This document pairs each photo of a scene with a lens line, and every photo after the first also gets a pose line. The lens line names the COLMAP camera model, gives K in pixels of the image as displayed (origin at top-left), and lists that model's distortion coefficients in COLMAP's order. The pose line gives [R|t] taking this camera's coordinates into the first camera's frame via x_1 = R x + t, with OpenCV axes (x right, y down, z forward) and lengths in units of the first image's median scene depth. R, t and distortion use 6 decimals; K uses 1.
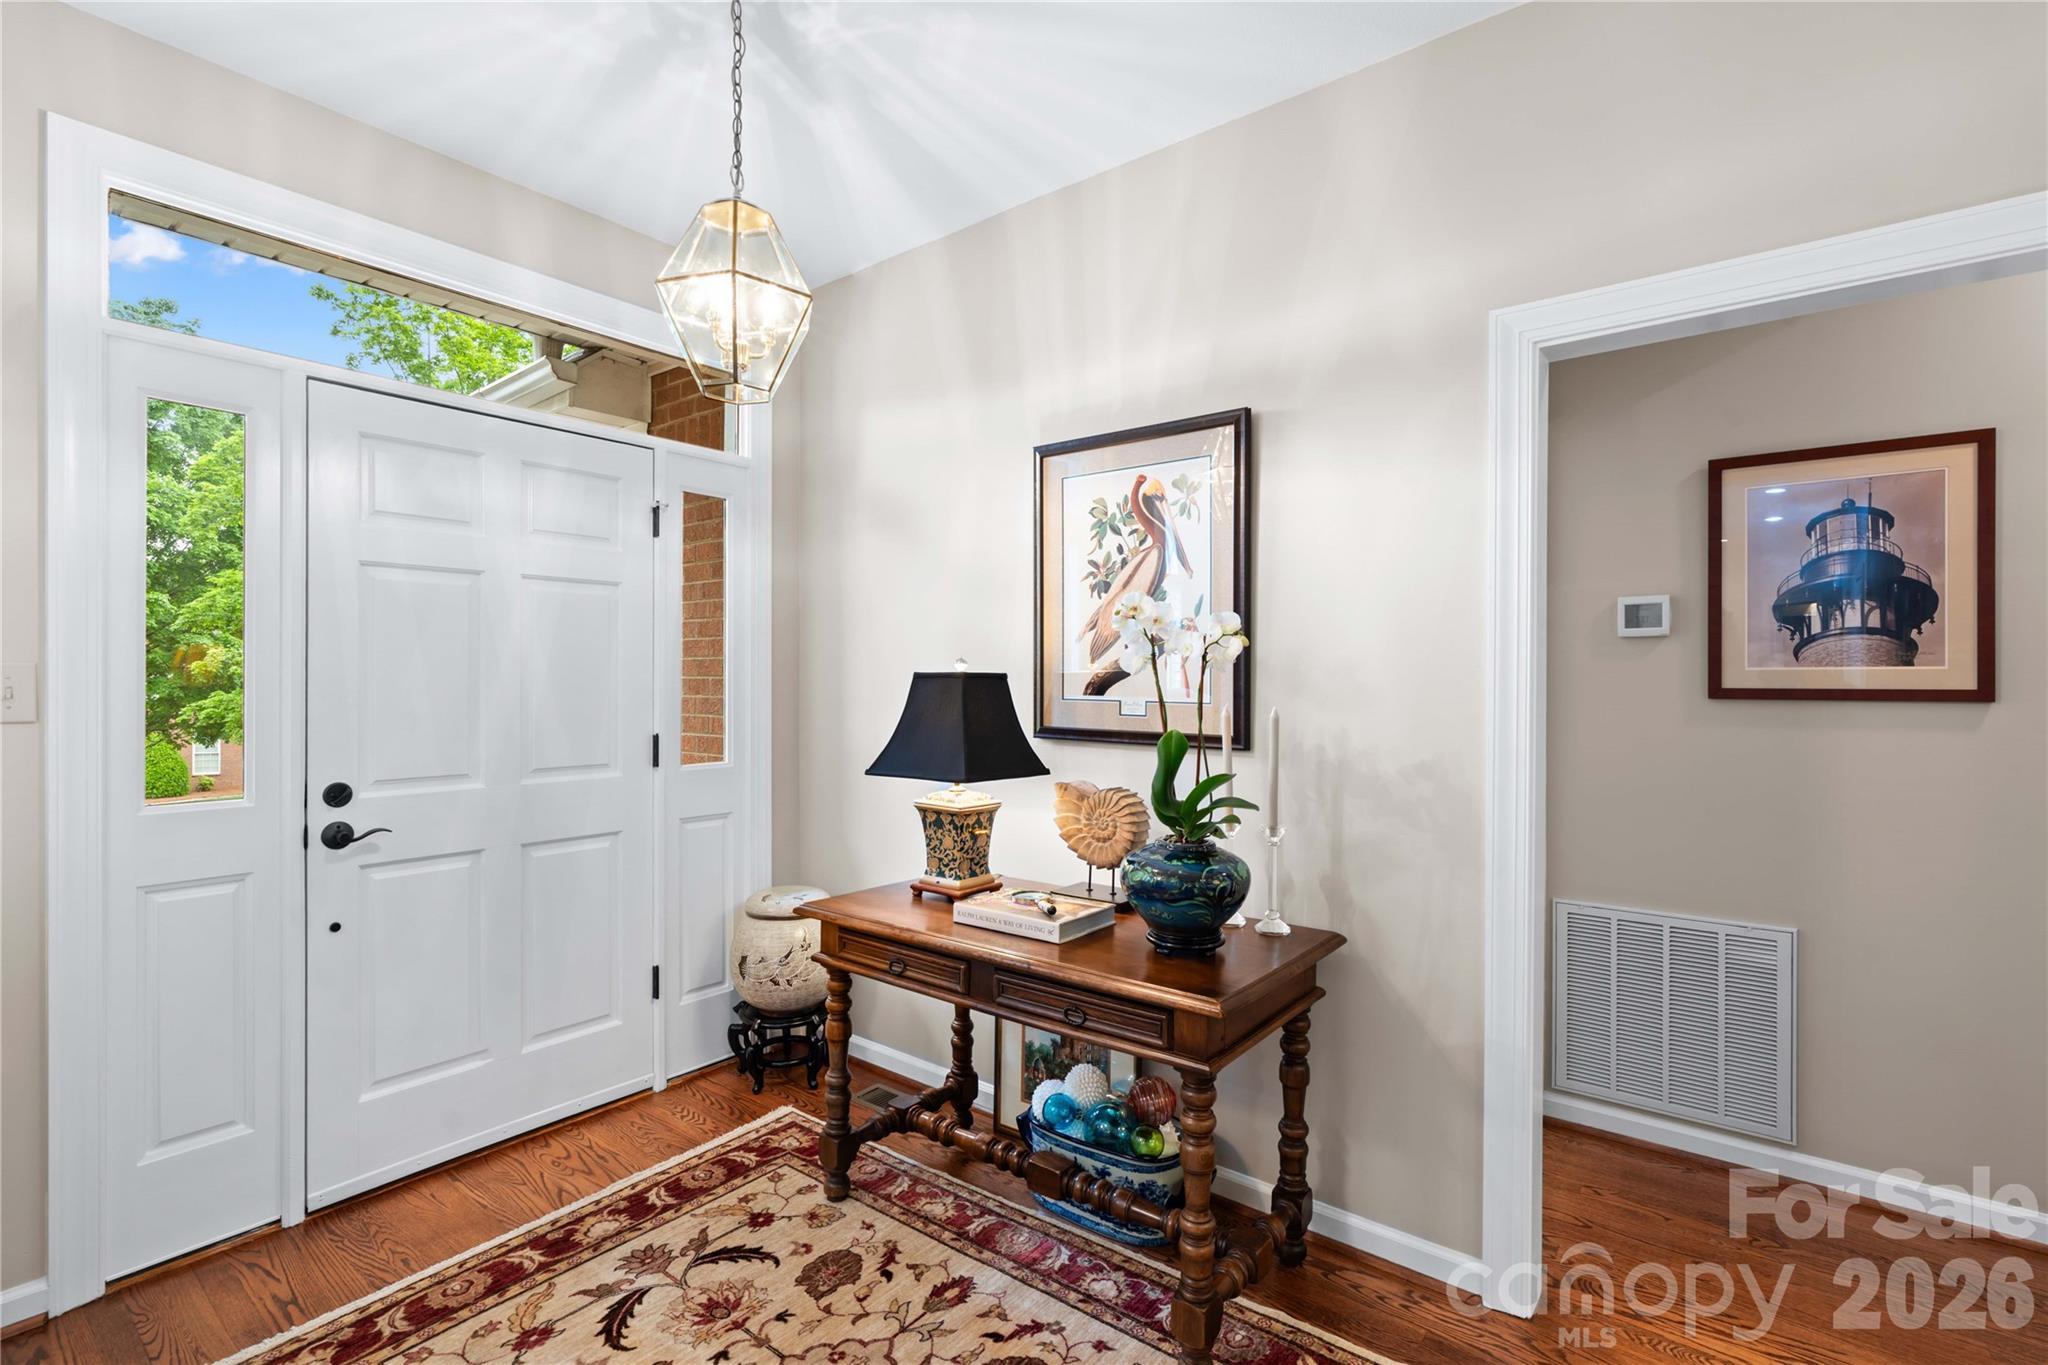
lens RADIAL K [[932.5, 0, 1023.1], [0, 932.5, 685.0], [0, 0, 1]] dist [-0.003736, 0.000655]
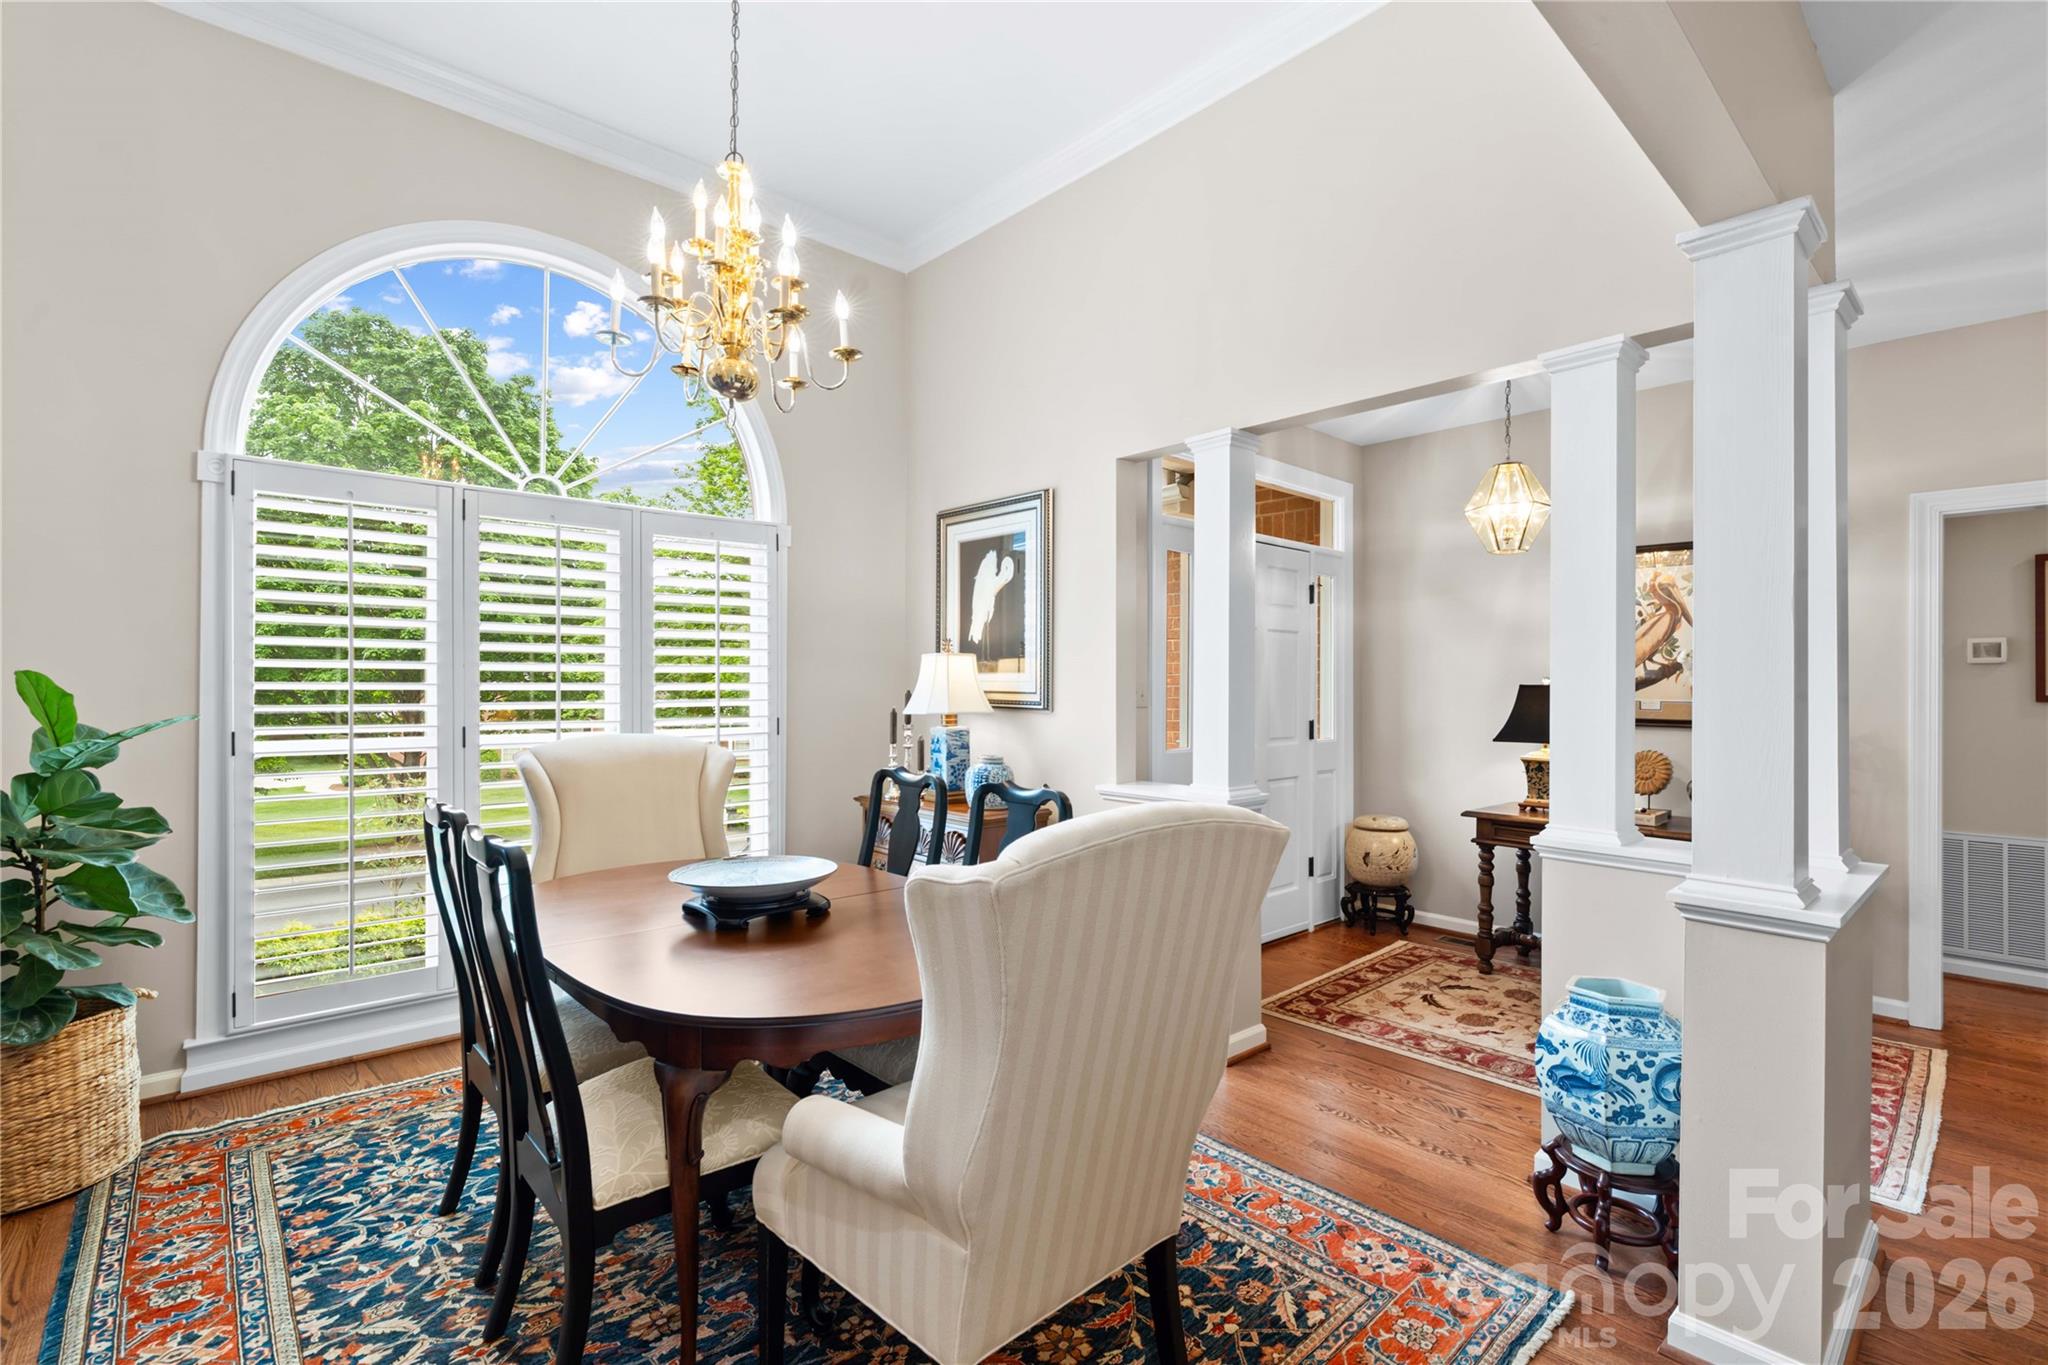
lens RADIAL K [[917.6, 0, 1024.0], [0, 917.6, 682.5], [0, 0, 1]] dist [0.001769, 0.000507]
pose [[0.988165, 0.001810, -0.153382, -0.830771], [-0.003712, 0.999920, -0.012118, 0.007602], [0.153348, 0.012544, 0.988093, -0.933667]]
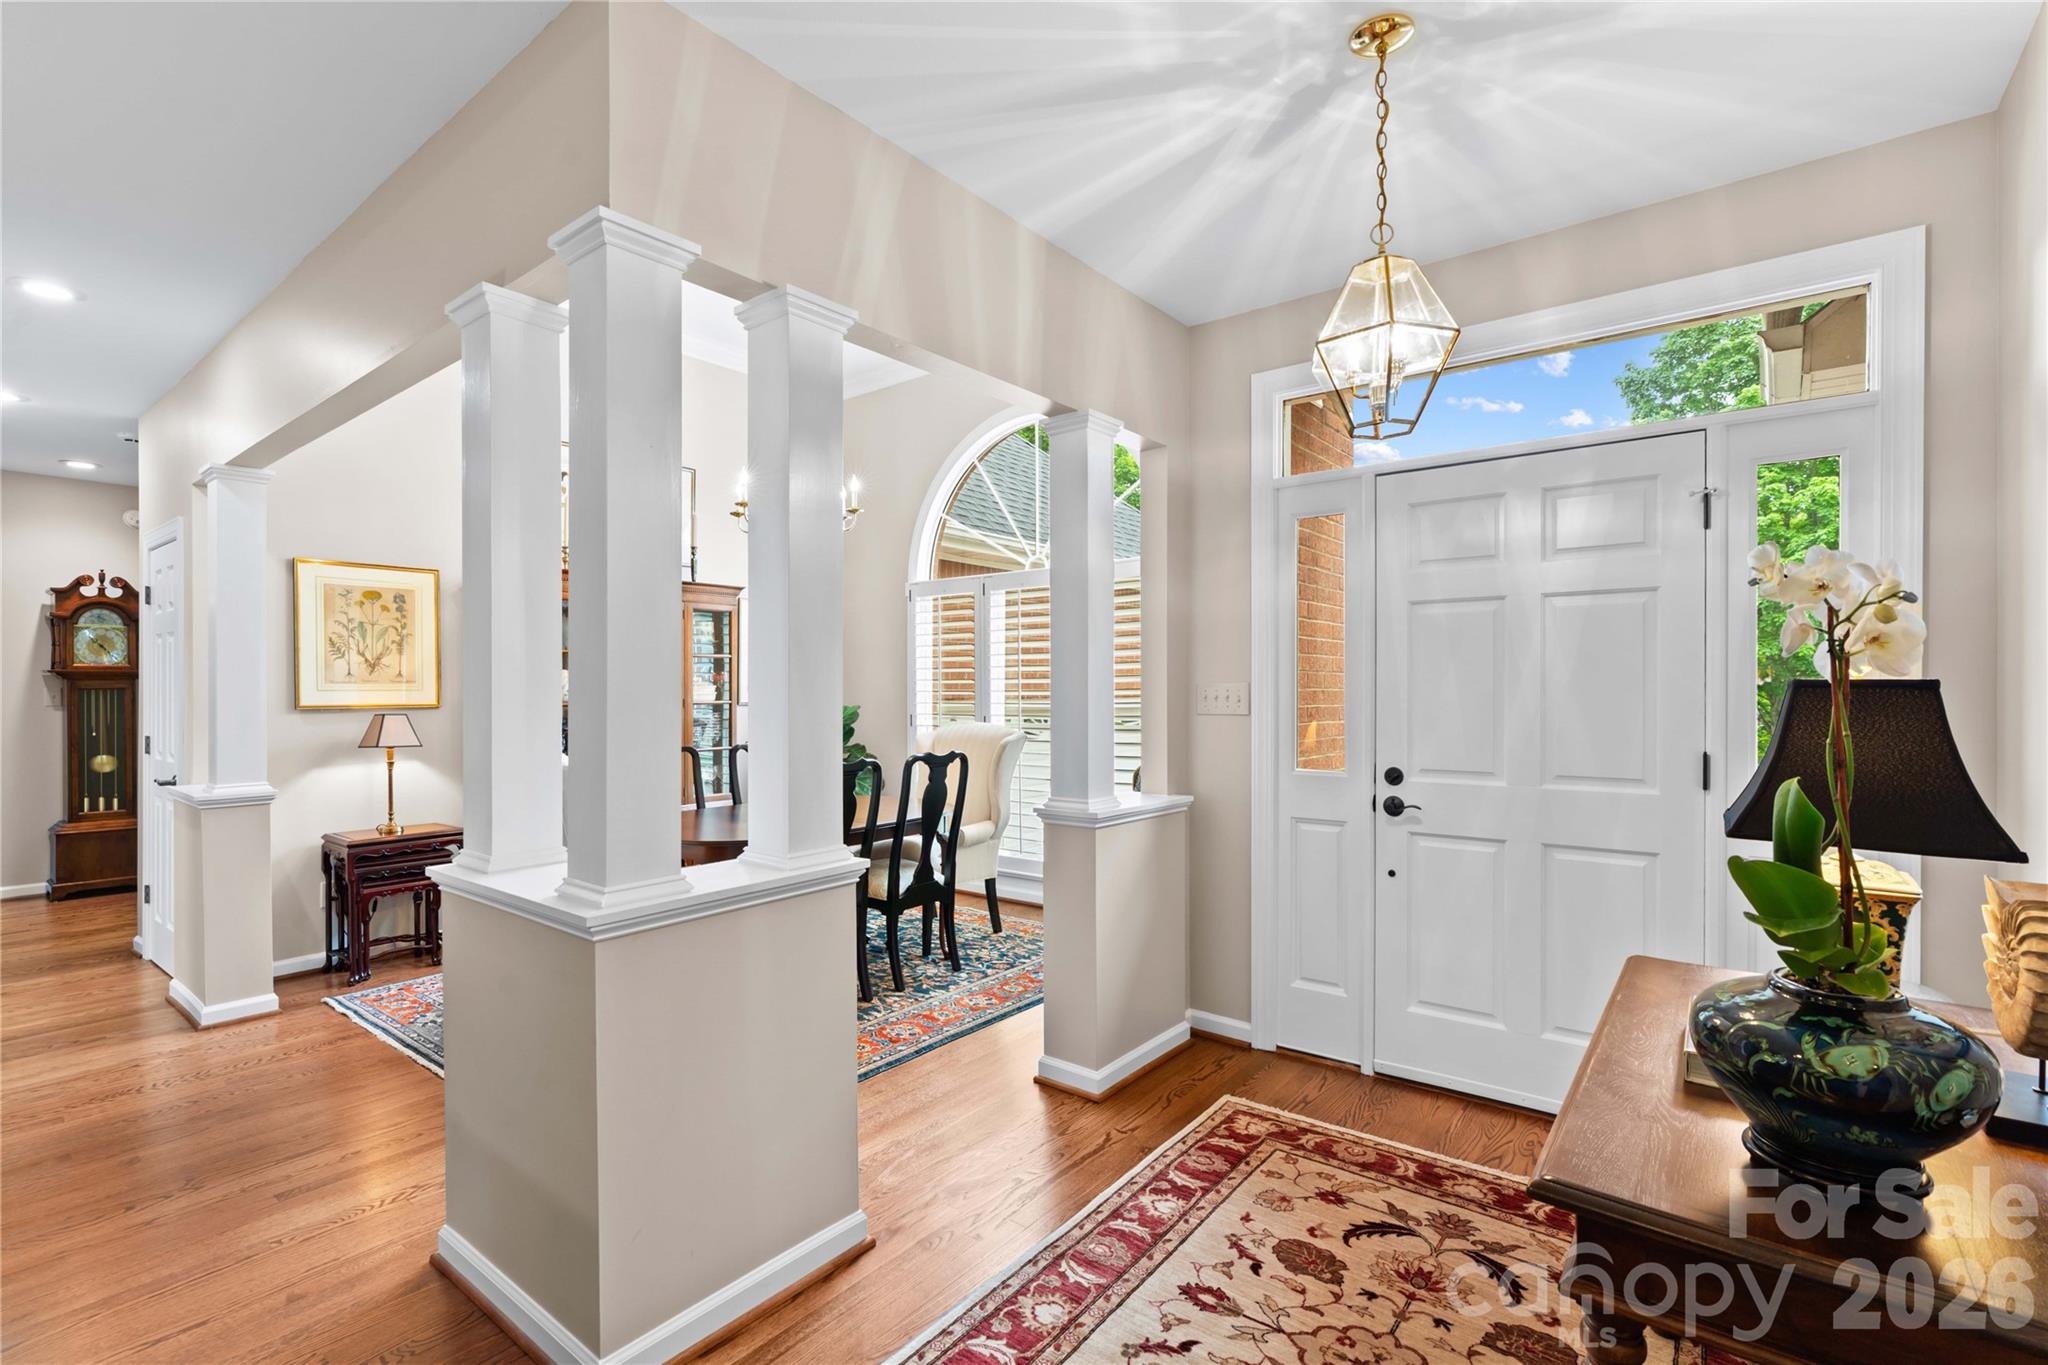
lens RADIAL K [[935.0, 0, 1022.4], [0, 935.0, 698.5], [0, 0, 1]] dist [-0.002202, -0.000198]
pose [[0.005637, 0.005679, -0.999968, 0.615962], [-0.003836, 0.999977, 0.005658, -0.001057], [0.999977, 0.003804, 0.005659, 0.445203]]
